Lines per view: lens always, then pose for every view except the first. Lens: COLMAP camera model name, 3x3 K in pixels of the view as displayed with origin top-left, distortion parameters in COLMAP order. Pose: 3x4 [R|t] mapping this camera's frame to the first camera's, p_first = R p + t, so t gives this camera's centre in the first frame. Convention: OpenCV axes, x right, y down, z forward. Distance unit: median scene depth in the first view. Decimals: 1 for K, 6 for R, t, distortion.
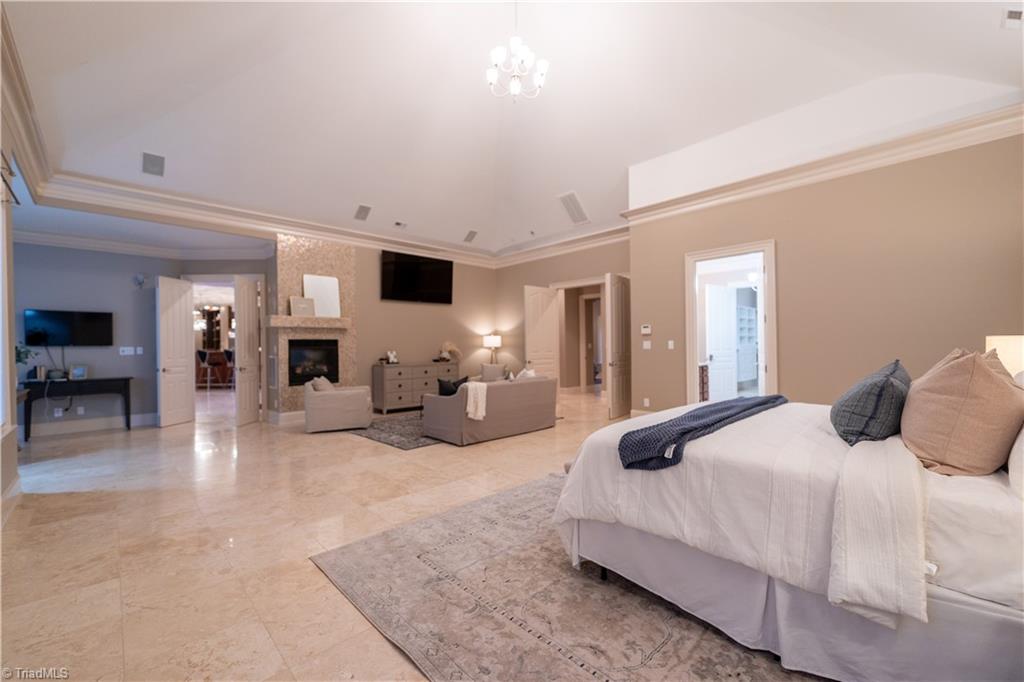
lens RADIAL K [[423.4, 0, 516.6], [0, 423.4, 343.2], [0, 0, 1]] dist [-0.004791, -0.000635]
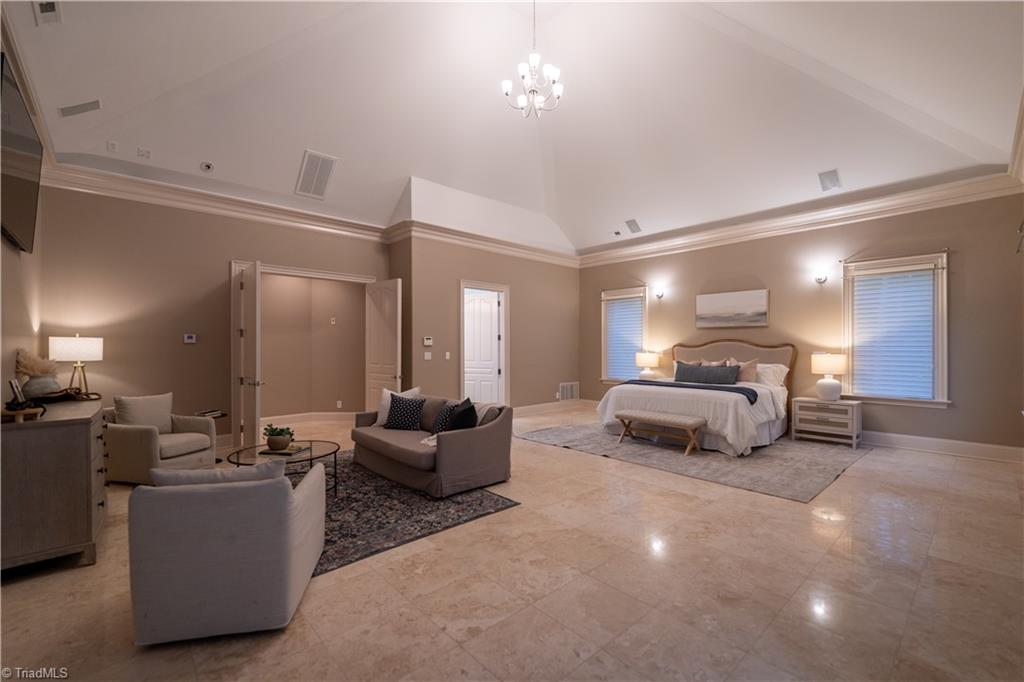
lens RADIAL K [[423.4, 0, 539.7], [0, 423.4, 347.5], [0, 0, 1]] dist [-0.004791, -0.000635]
pose [[0.006744, 0.015494, 0.999857, -1.150304], [-0.007515, 0.999853, -0.015443, -0.004395], [-0.999949, -0.007410, 0.006860, 1.118325]]
